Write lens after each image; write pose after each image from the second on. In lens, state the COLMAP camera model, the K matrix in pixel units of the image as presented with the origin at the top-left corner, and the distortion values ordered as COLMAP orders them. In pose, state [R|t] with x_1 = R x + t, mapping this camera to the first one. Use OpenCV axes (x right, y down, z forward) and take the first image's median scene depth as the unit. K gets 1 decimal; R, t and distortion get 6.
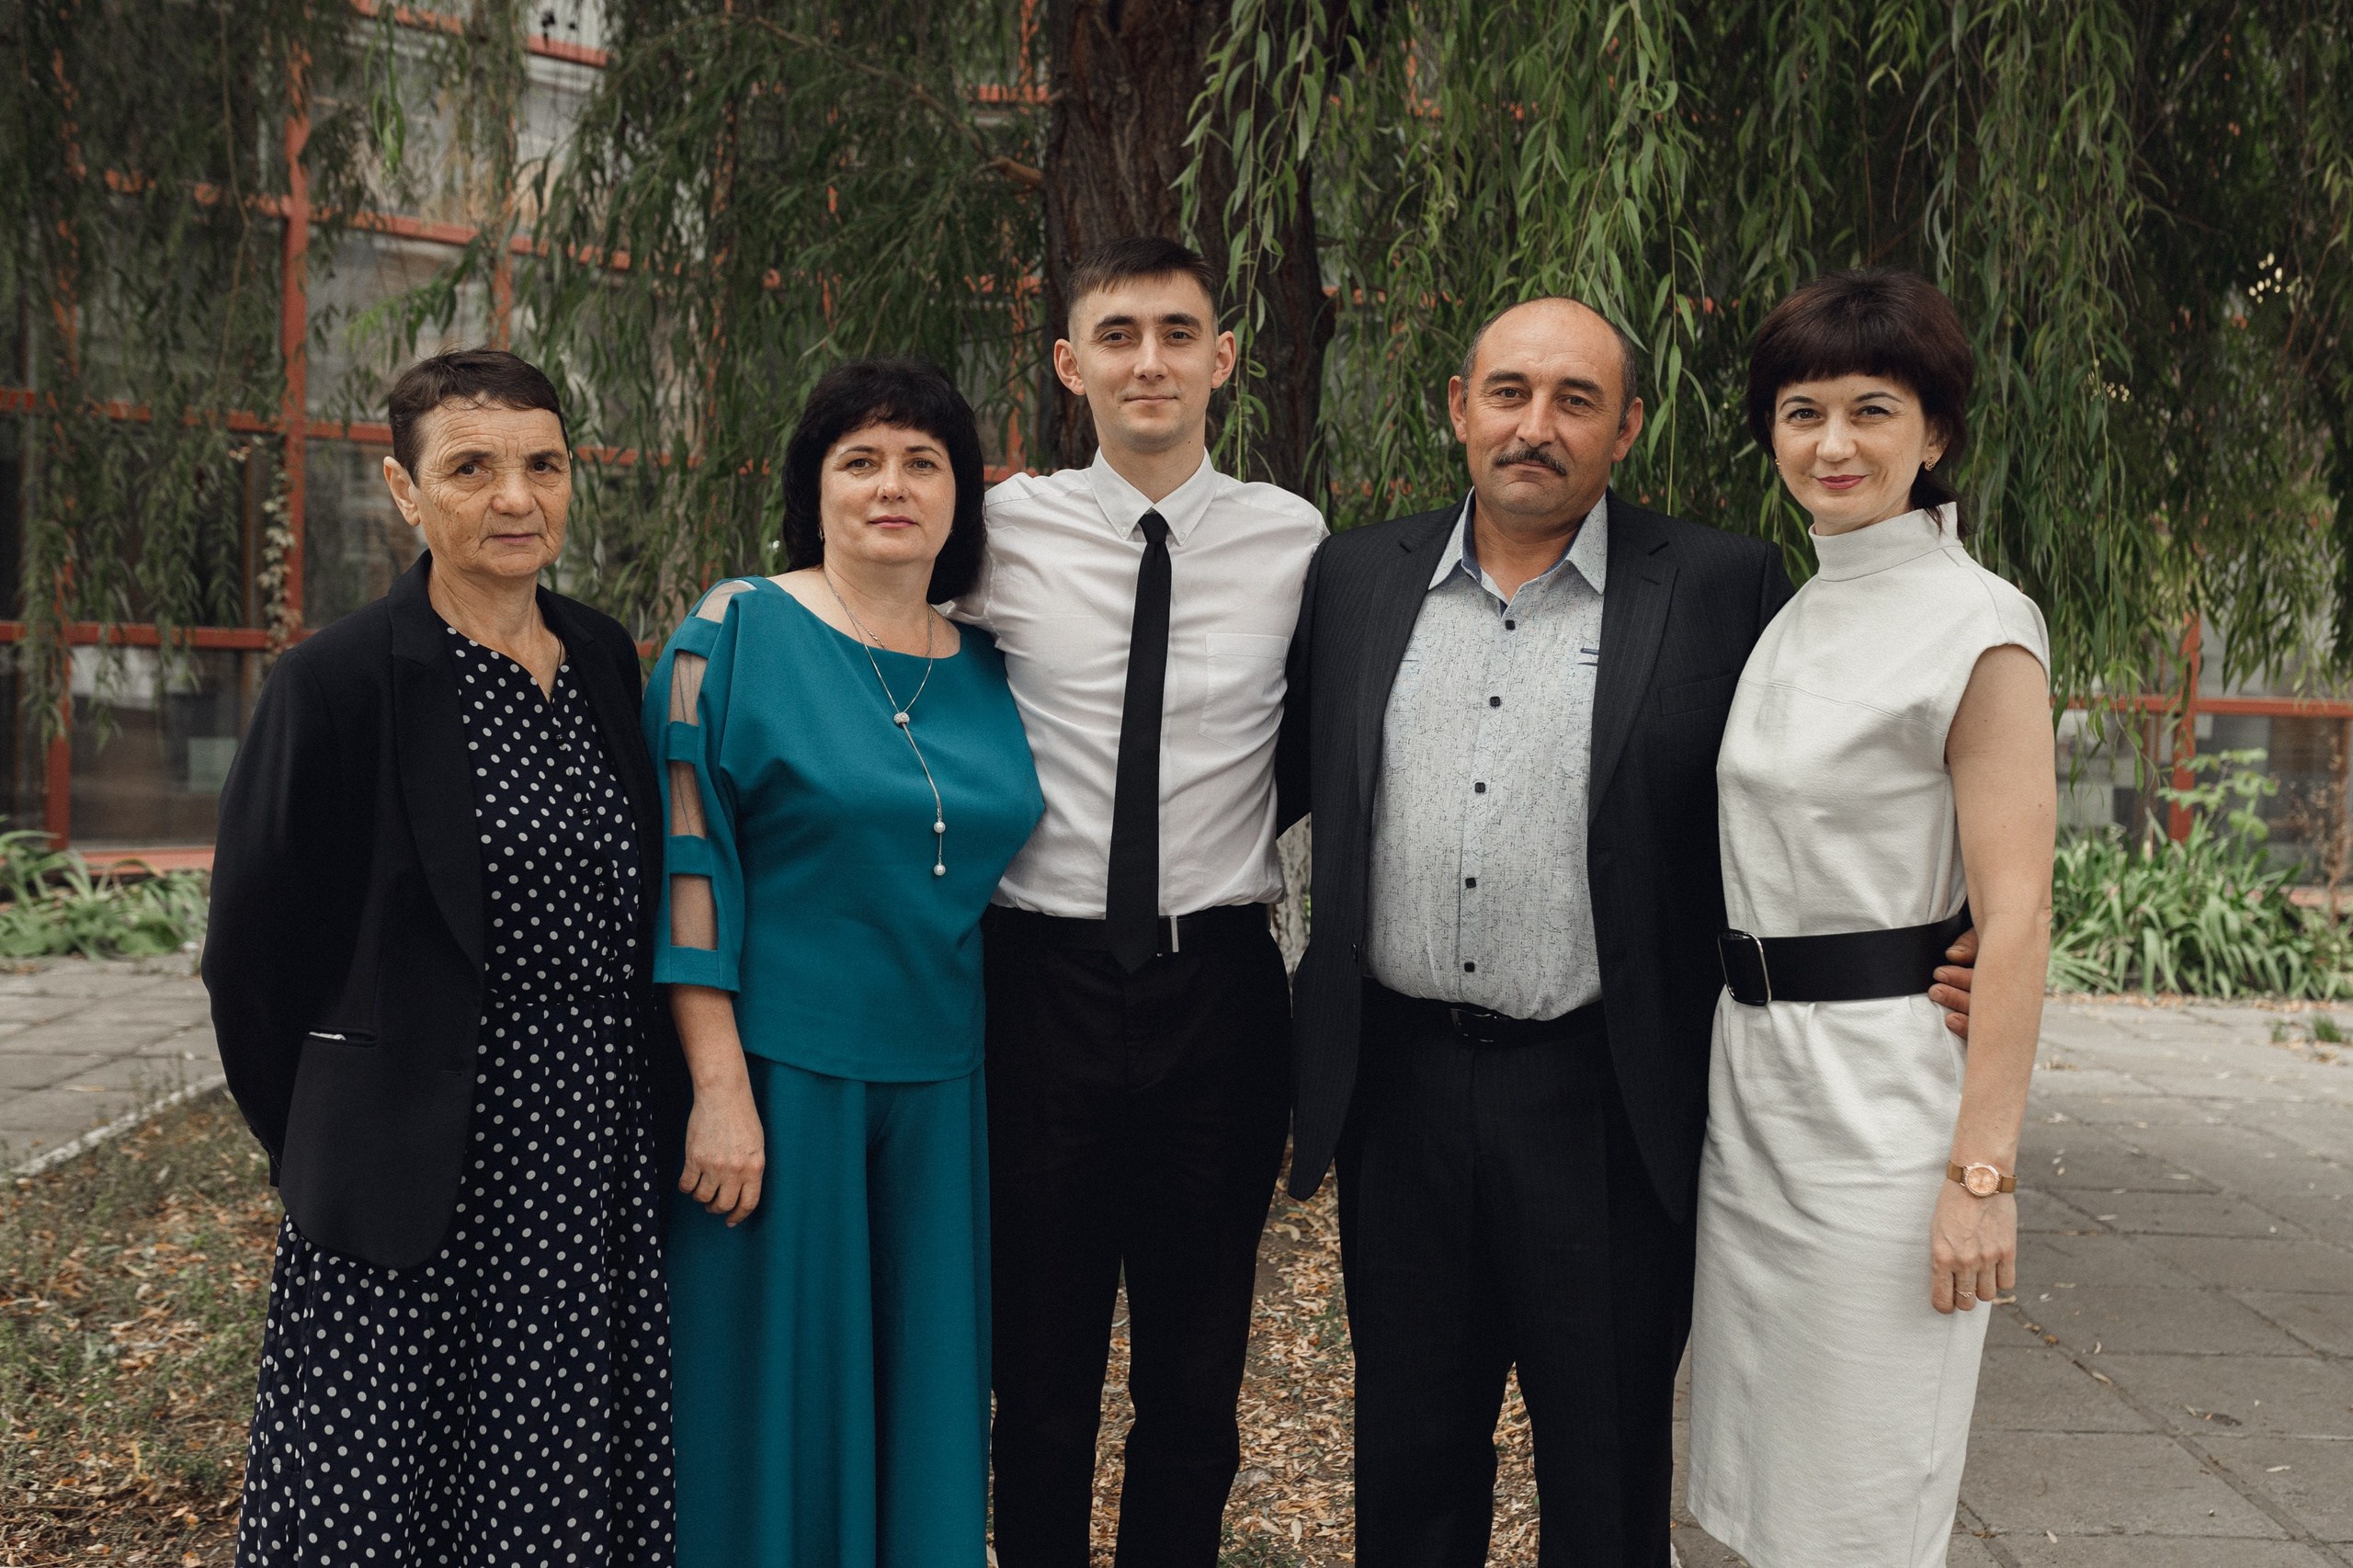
lens RADIAL K [[2400.7, 0, 1233.5], [0, 2400.7, 739.5], [0, 0, 1]] dist [0.001325, 0.000000]
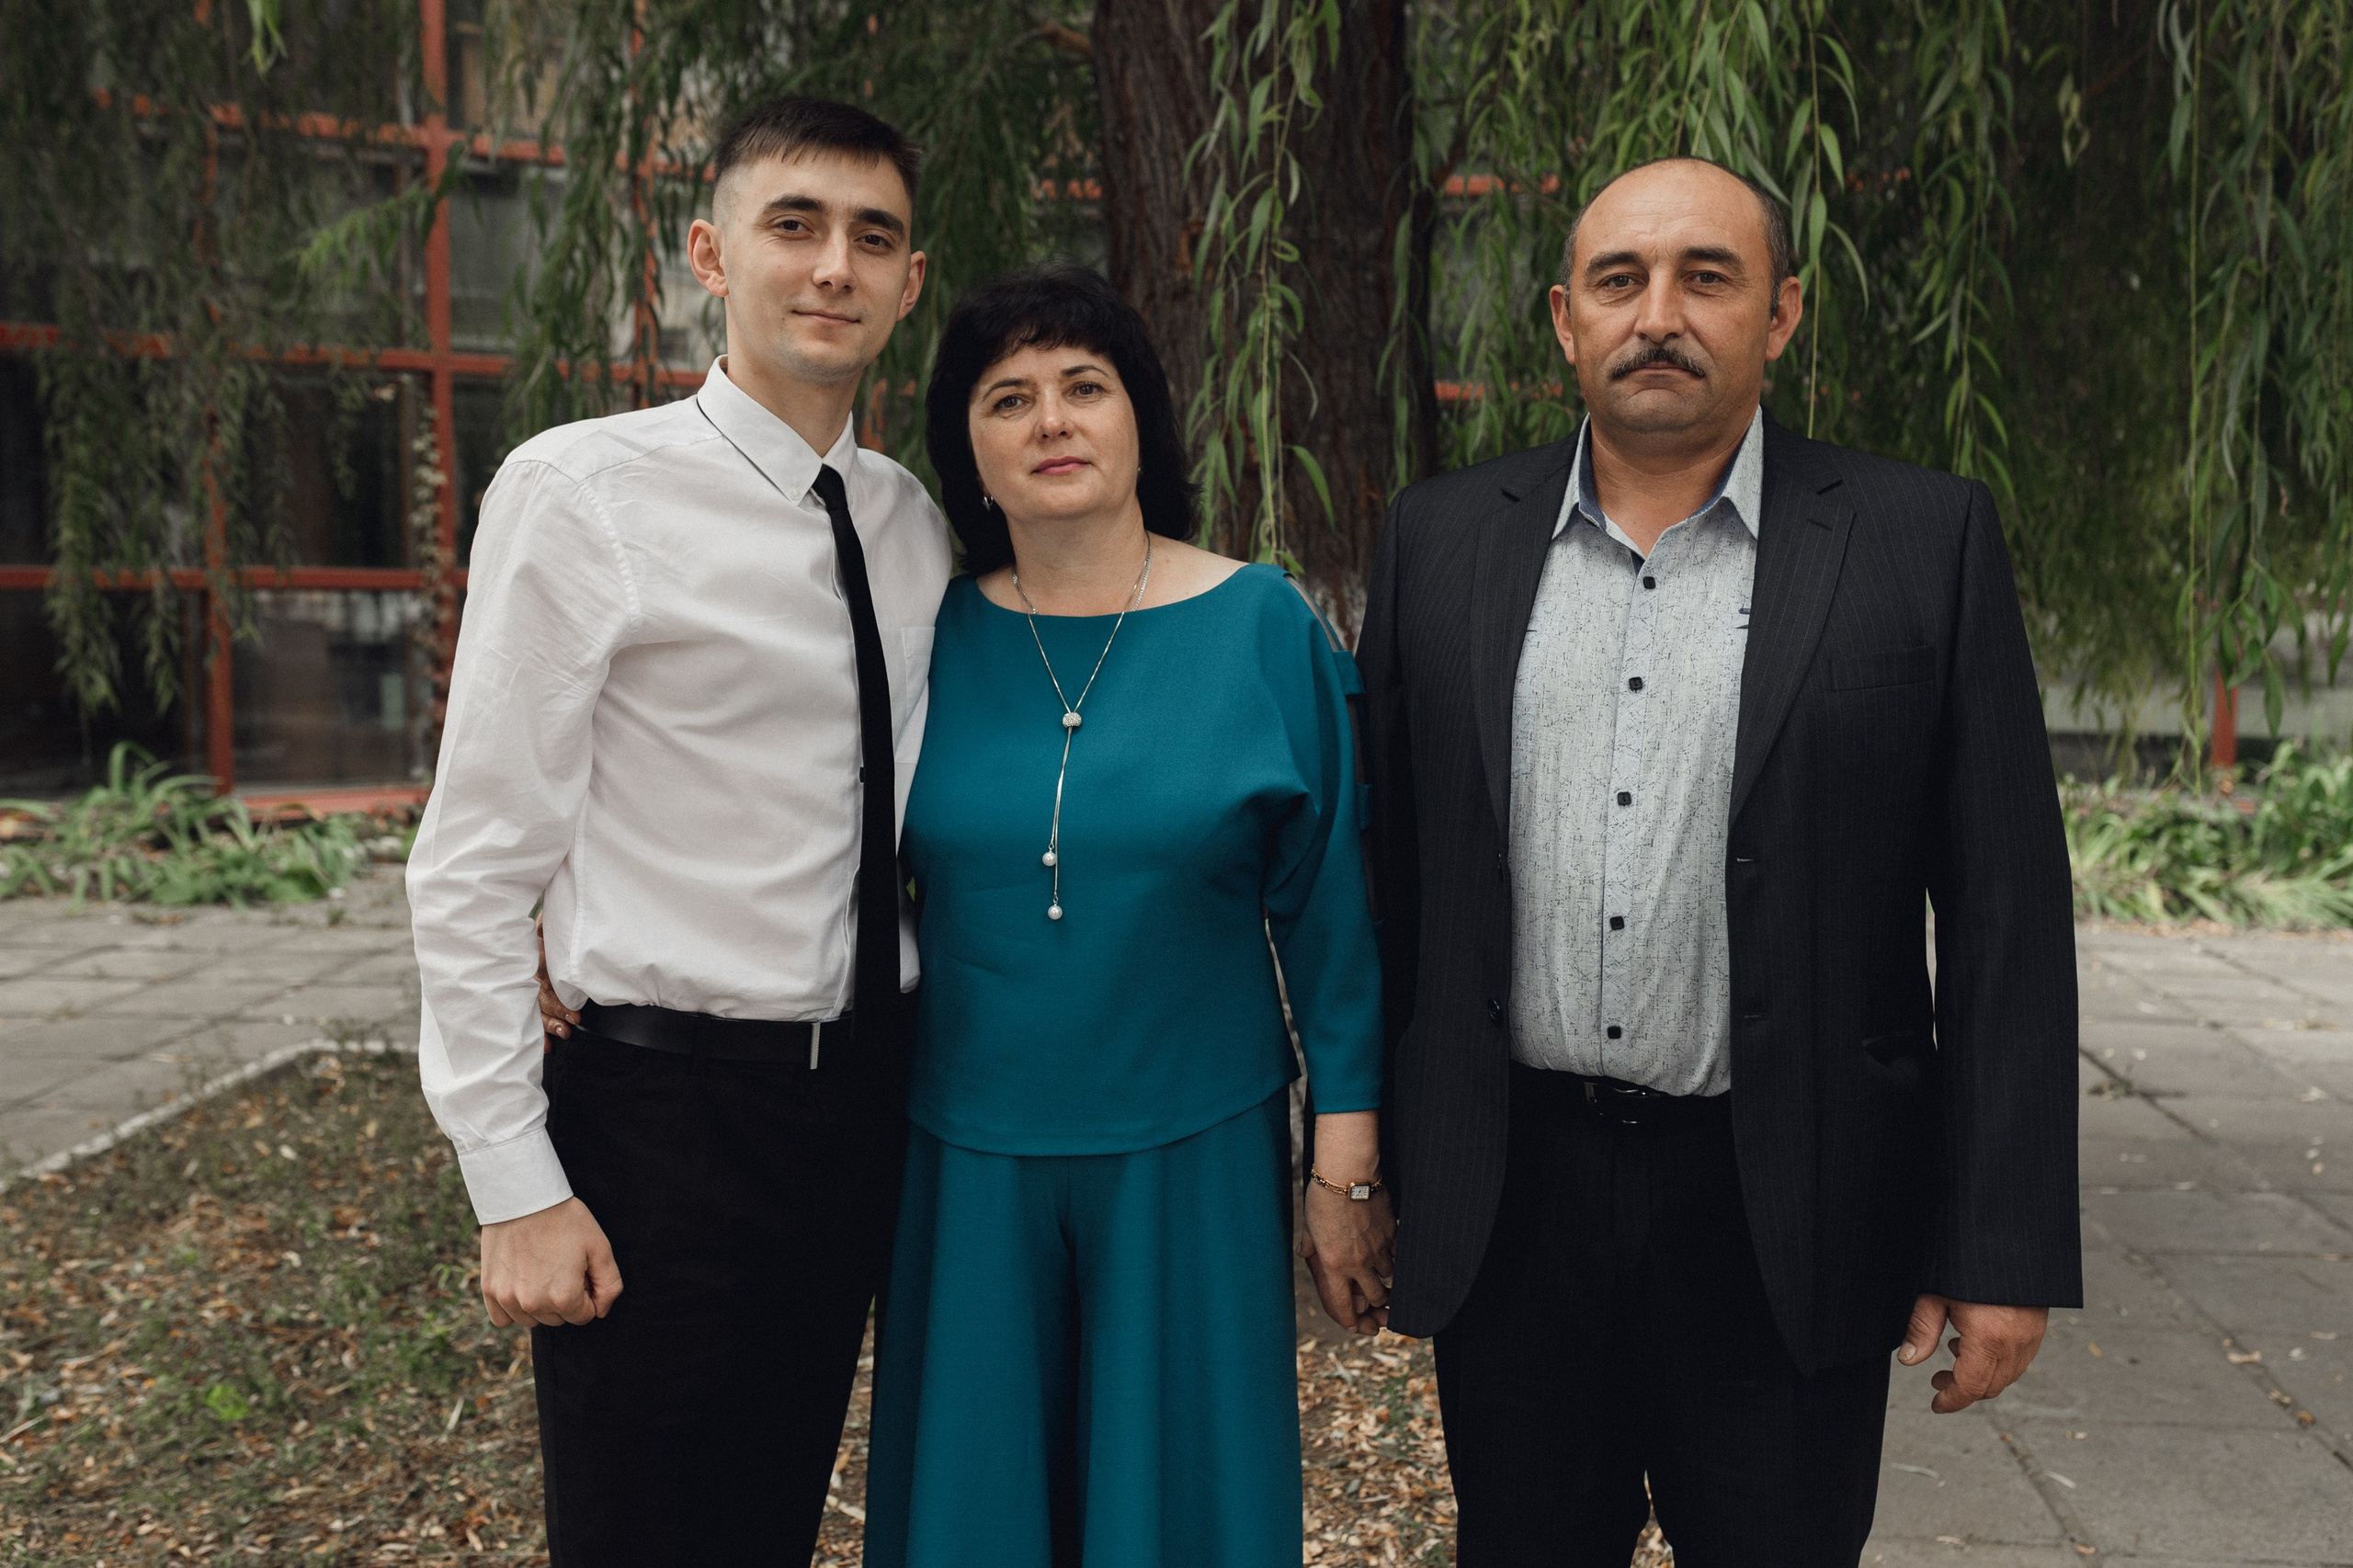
lens RADIAL K [[2273.3, 0, 1186.8], [0, 2273.3, 789.9], [0, 0, 1]] dist [0.004419, 0.000000]
pose [[0.993089, -0.009933, -0.116945, 0.057332], [0.017508, 0.997801, 0.063921, -0.020298], [0.116052, -0.065527, 0.991079, 0.200049]]
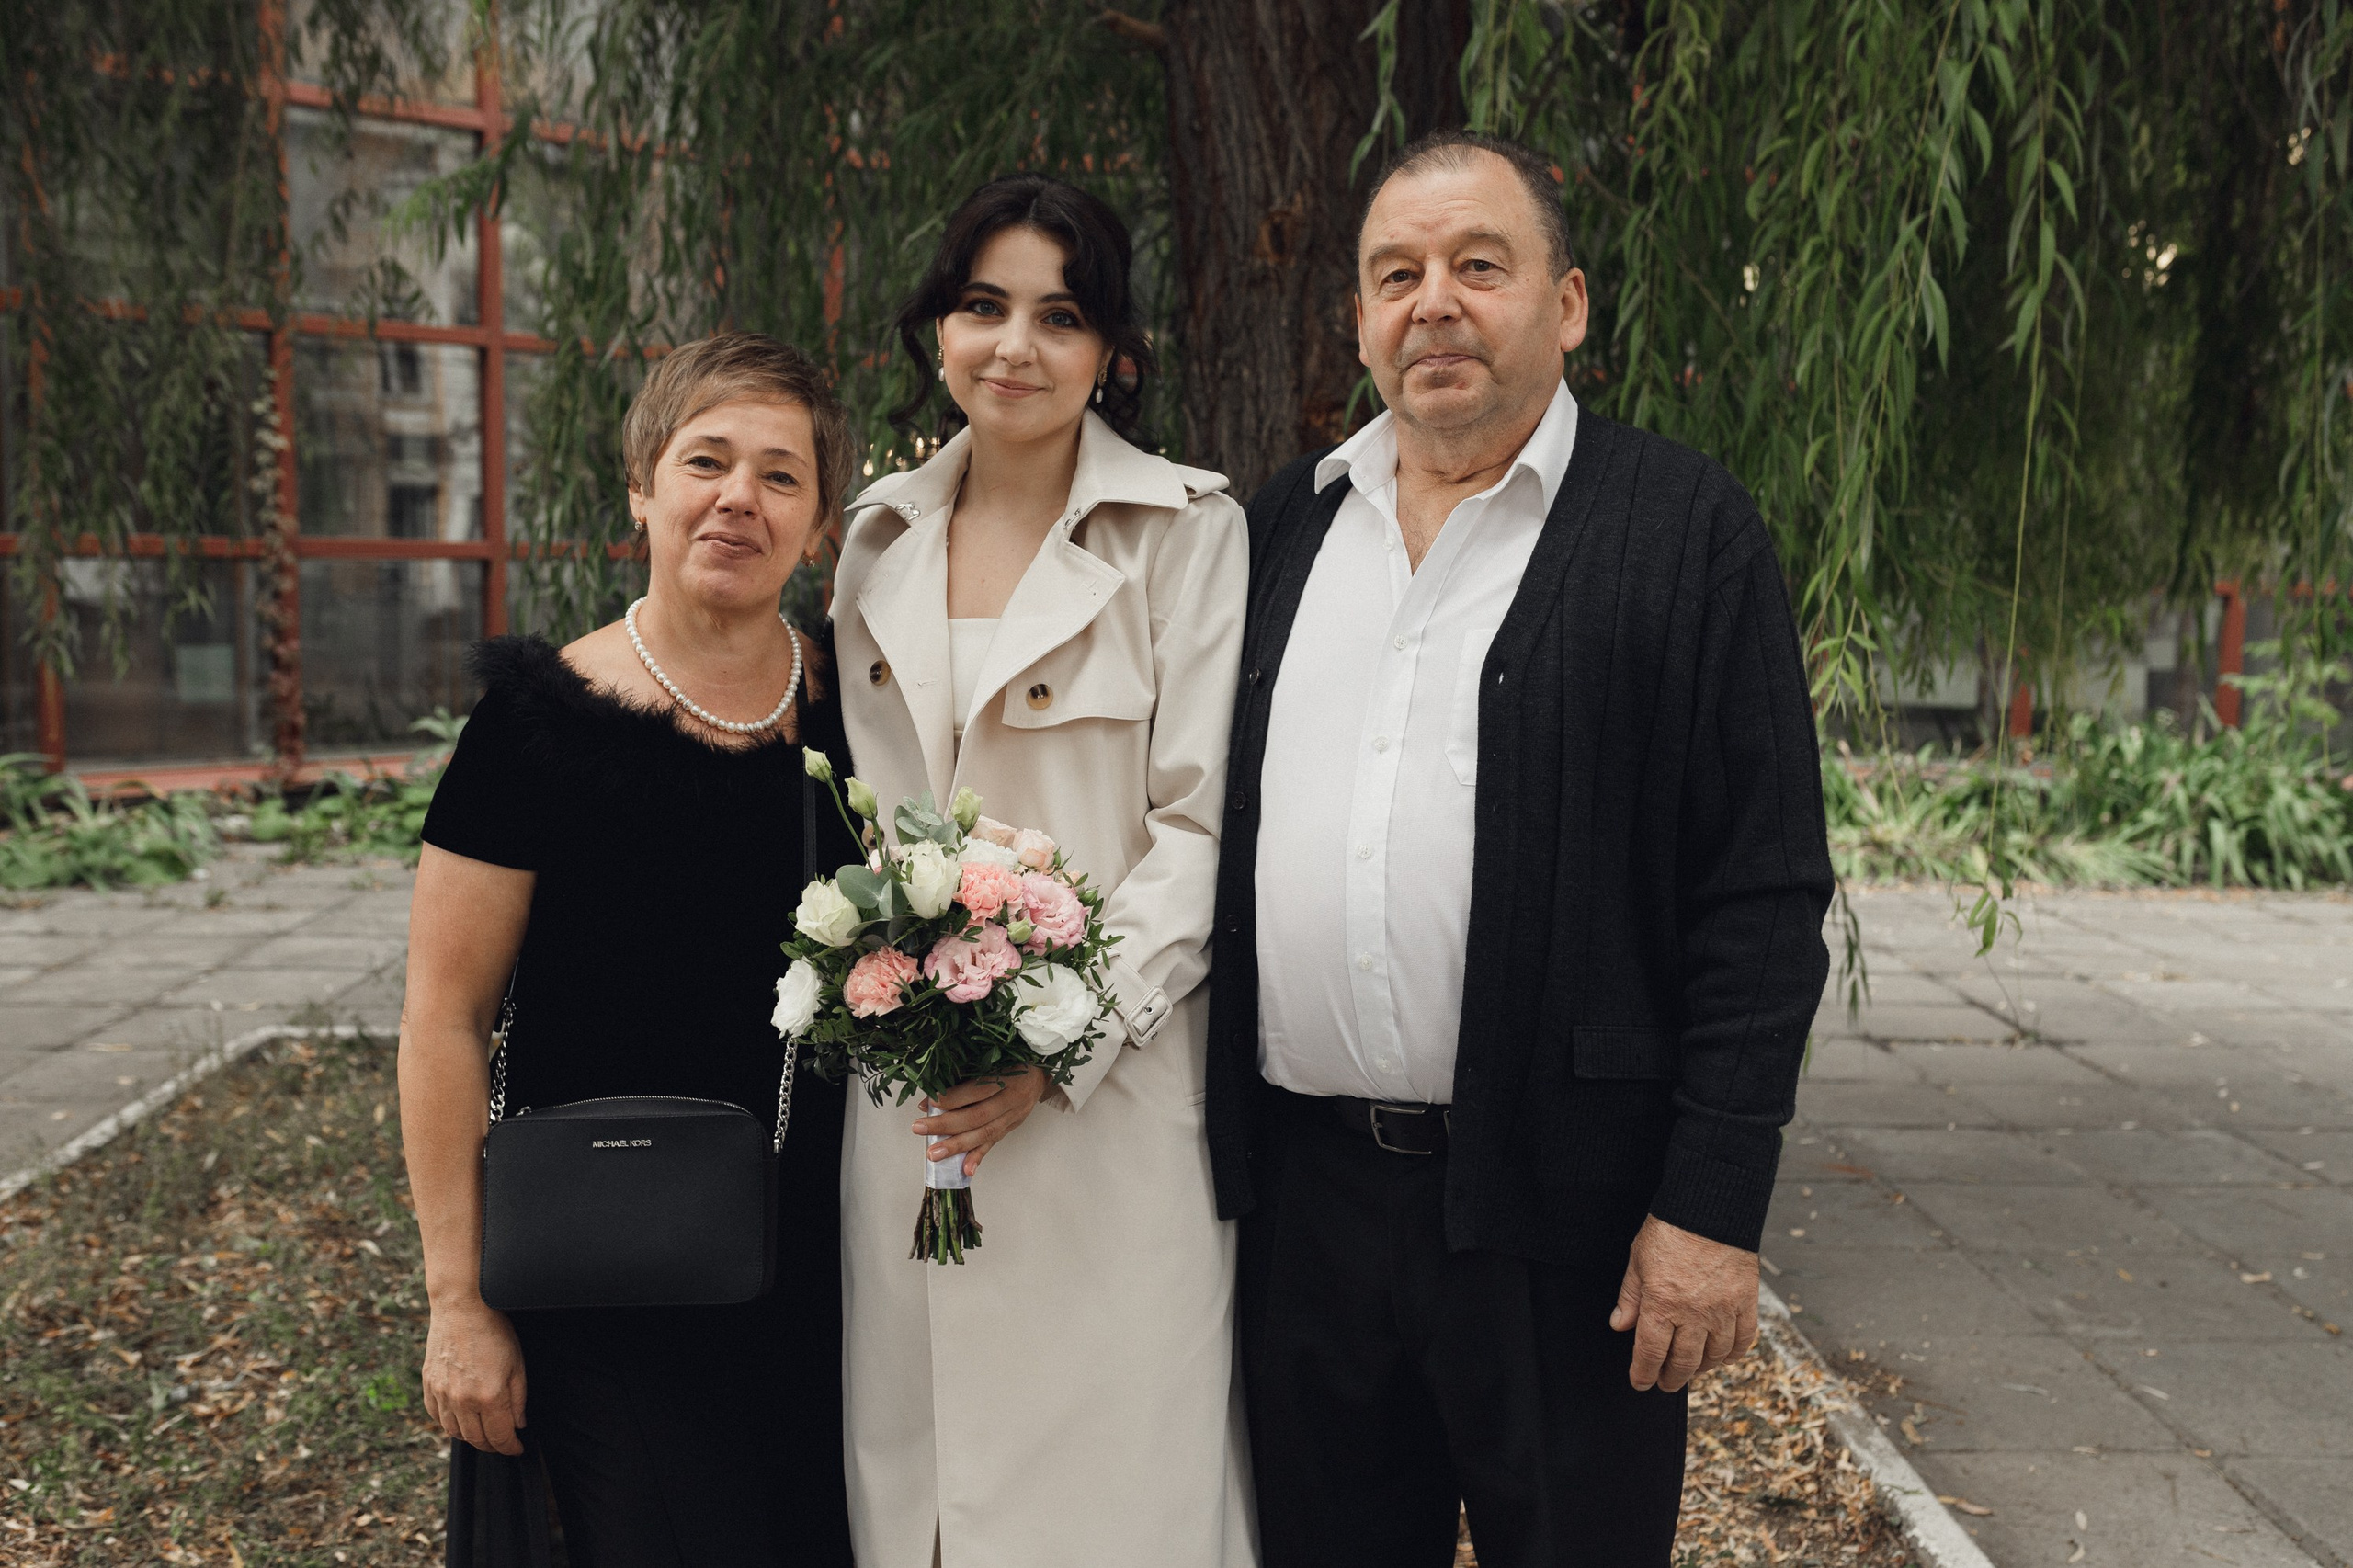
lens RADIAL K [[2273.3, 0, 1193.6], [0, 2273.3, 793.0], [0, 0, 1]] dist [0.004419, 0.000000]
pose [[0.999776, -0.014099, 0.015771, -0.098863], [0.012791, 0.996700, 0.080163, -0.026232], [-0.016849, -0.079943, 0.996657, 0.167055]]
